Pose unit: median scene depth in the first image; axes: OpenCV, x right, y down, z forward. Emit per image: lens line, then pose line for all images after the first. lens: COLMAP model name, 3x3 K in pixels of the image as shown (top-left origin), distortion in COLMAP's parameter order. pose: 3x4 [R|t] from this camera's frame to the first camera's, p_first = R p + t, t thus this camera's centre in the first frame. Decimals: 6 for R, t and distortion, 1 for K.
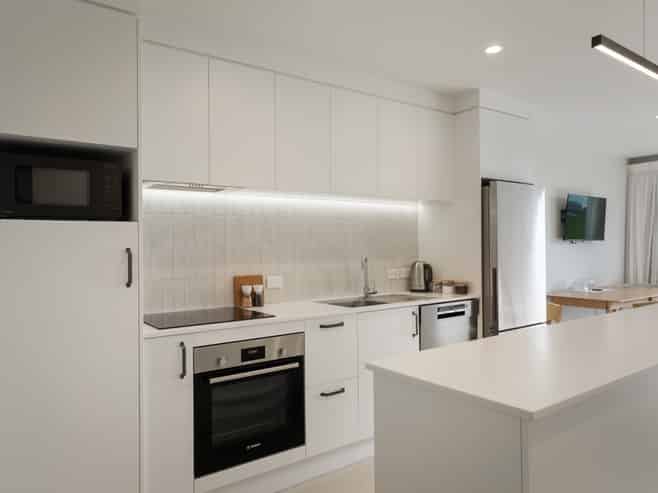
lens RADIAL K [[447.3, 0, 329.0], [0, 447.3, 246.5], [0, 0, 1]] dist [-0.006000, -0.000388]
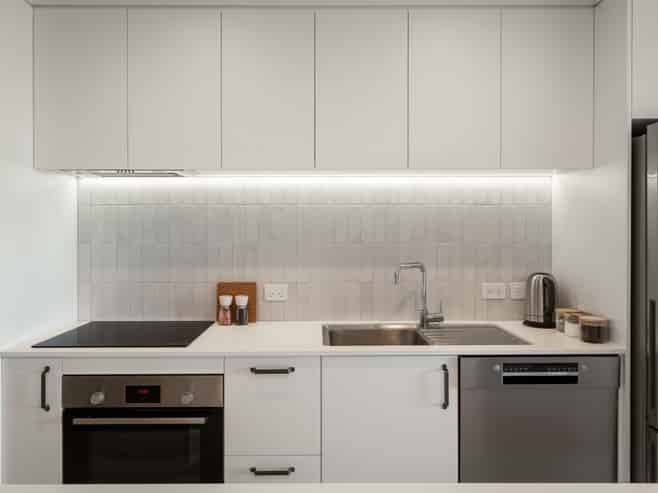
lens RADIAL K [[492.9, 0, 391.4], [0, 492.9, 224.9], [0, 0, 1]] dist [0.002234, 0.000838]
pose [[0.824166, 0.012753, -0.566205, 0.492111], [-0.008840, 0.999914, 0.009654, -0.041631], [0.566280, -0.002951, 0.824208, 0.433917]]
